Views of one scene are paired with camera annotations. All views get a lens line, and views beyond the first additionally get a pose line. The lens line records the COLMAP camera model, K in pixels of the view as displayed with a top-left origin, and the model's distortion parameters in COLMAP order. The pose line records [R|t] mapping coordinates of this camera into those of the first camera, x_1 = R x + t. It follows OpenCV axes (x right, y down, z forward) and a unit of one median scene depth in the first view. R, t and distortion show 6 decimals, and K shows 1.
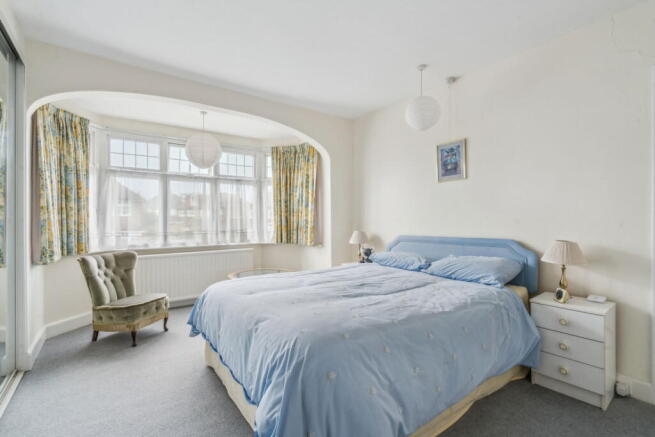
lens RADIAL K [[300.4, 0, 325.1], [0, 300.4, 218.1], [0, 0, 1]] dist [-0.000498, 0.000801]
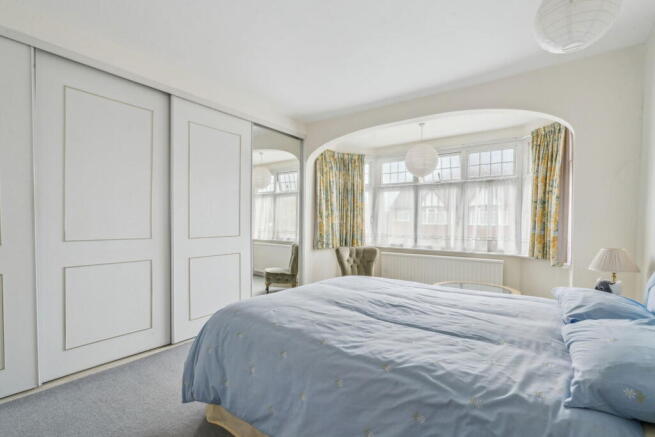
lens RADIAL K [[300.4, 0, 325.7], [0, 300.4, 221.3], [0, 0, 1]] dist [-0.000498, 0.000801]
pose [[0.318563, 0.001423, -0.947901, 0.451844], [-0.013860, 0.999899, -0.003156, 0.001661], [0.947800, 0.014143, 0.318551, 0.308123]]
